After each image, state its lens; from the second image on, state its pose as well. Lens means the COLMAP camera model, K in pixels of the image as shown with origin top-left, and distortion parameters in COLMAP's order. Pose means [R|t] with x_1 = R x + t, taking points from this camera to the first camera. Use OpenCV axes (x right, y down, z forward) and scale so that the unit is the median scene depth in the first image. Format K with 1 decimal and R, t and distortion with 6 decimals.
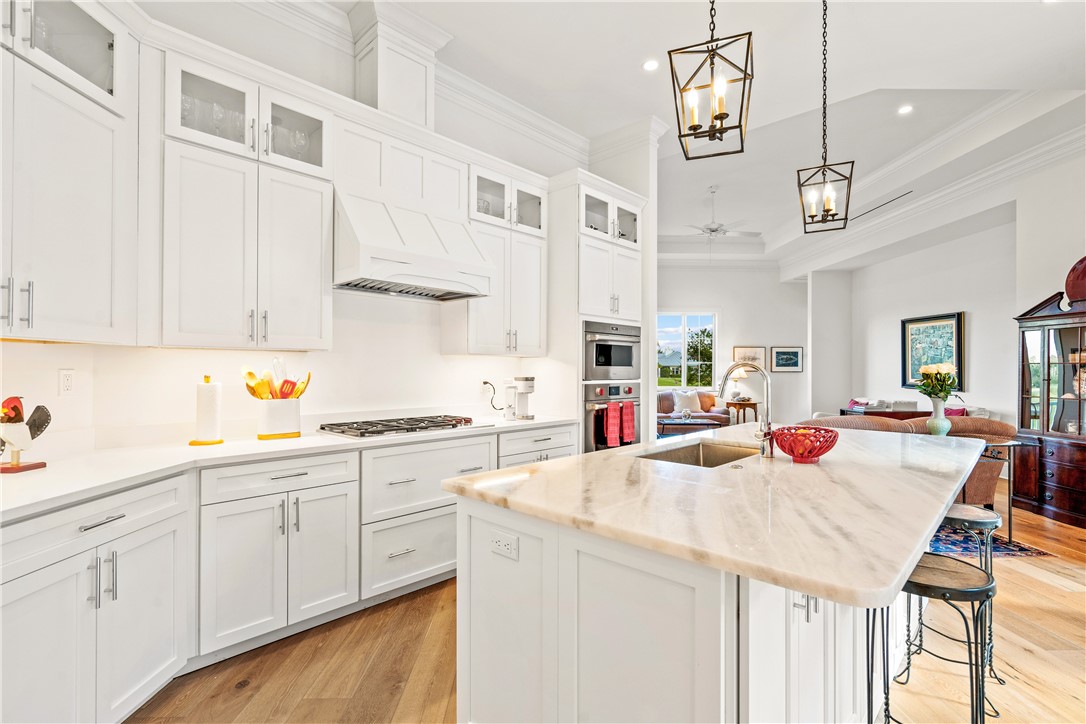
lens RADIAL K [[499.8, 0, 545.4], [0, 499.8, 365.1], [0, 0, 1]] dist [-0.001394, -0.000133]
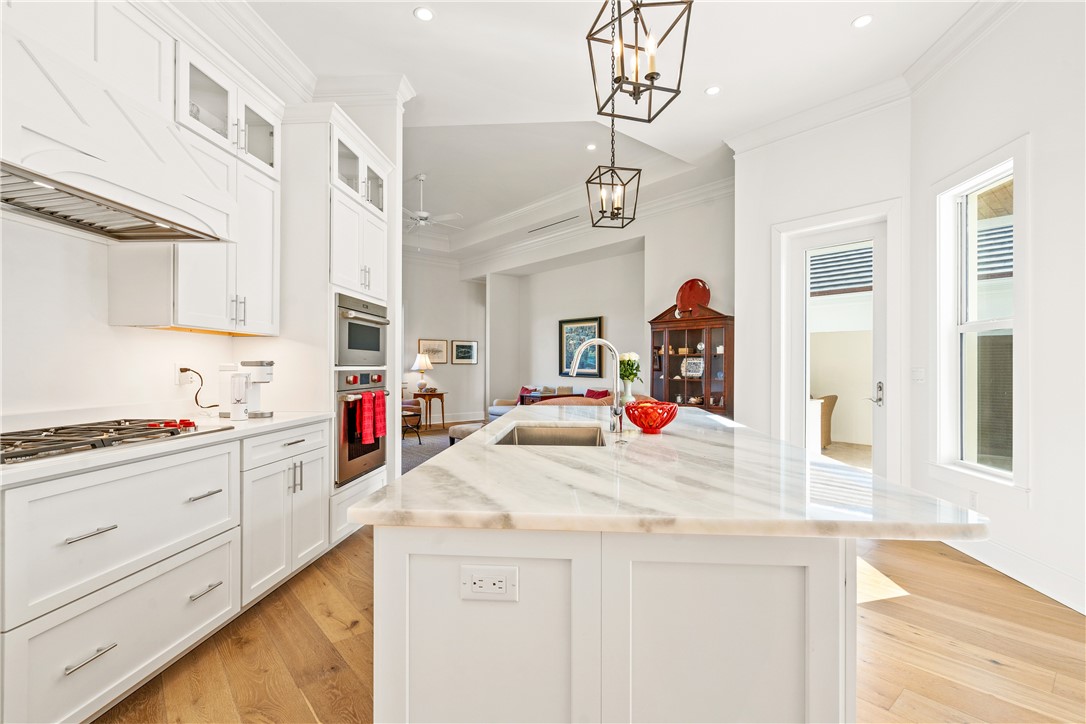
lens RADIAL K [[494.6, 0, 543.0], [0, 494.6, 362.0], [0, 0, 1]] dist [-0.001968, -0.000006]
pose [[0.777560, 0.004876, 0.628790, -0.160568], [-0.006900, 0.999976, 0.000778, 0.020260], [-0.628771, -0.004944, 0.777575, 0.154528]]
